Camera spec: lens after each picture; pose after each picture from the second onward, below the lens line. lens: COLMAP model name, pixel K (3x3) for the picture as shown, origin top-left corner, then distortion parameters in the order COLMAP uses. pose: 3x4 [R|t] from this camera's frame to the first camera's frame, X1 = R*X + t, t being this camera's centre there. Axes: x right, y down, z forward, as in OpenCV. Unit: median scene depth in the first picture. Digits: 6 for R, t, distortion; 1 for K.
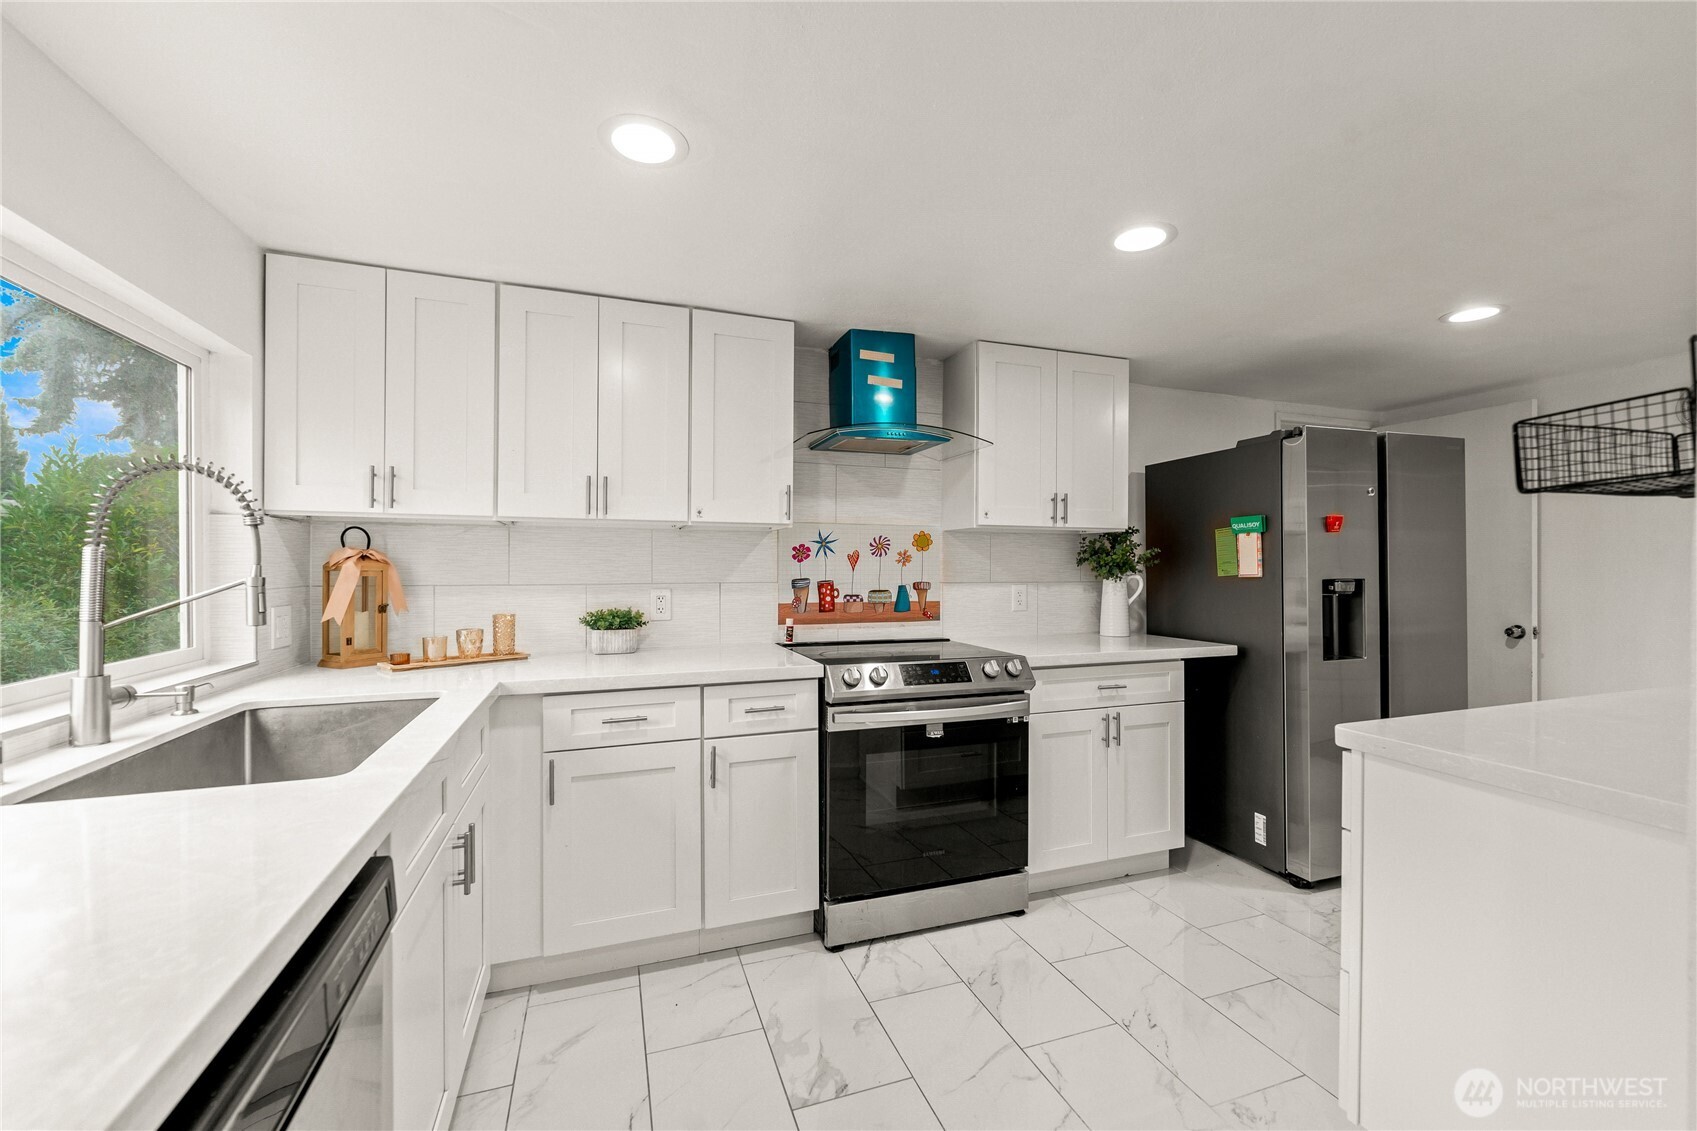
lens RADIAL K [[693.8, 0, 848.3], [0, 693.8, 566.3], [0, 0, 1]] dist [0.001717, -0.000289]
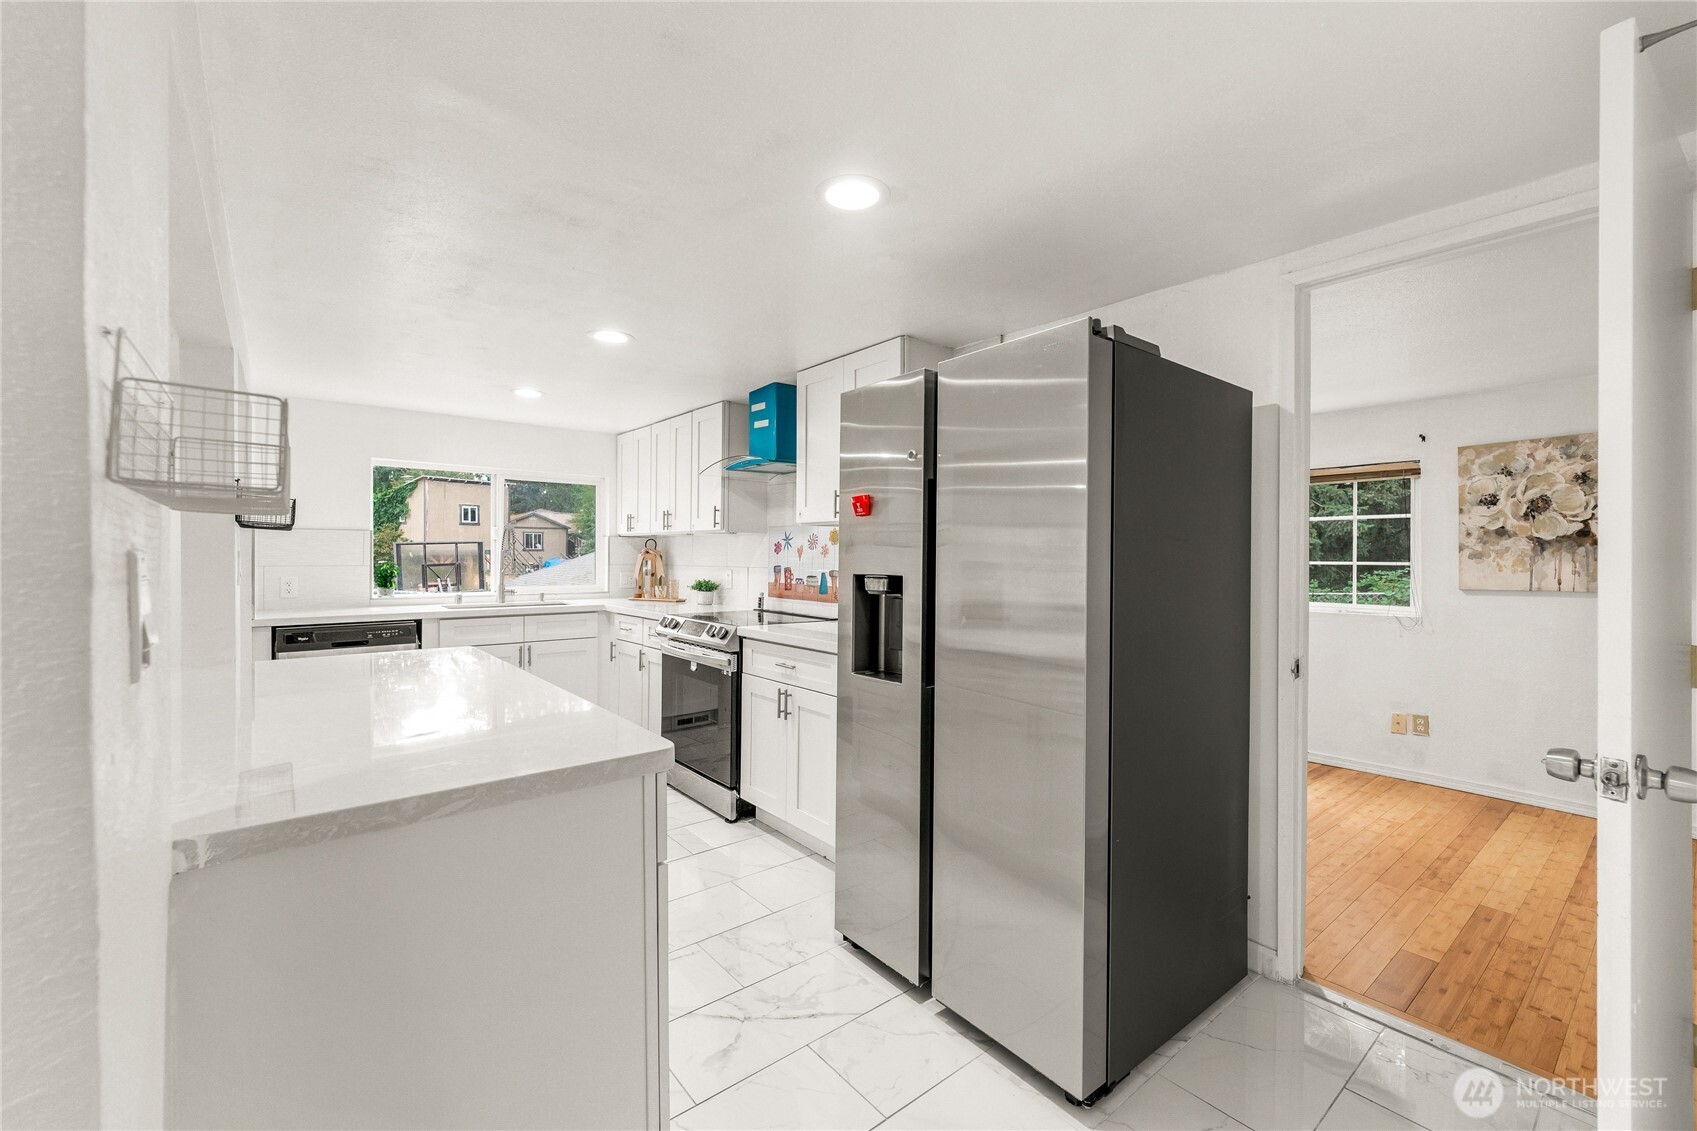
lens RADIAL K [[693.8, 0, 851.1], [0, 693.8, 562.8], [0, 0, 1]] dist [0.001717, -0.000289]
pose [[0.338663, 0.010018, -0.940854, 1.464053], [-0.006811, 0.999943, 0.008195, -0.001152], [0.940883, 0.003633, 0.338712, 0.722267]]
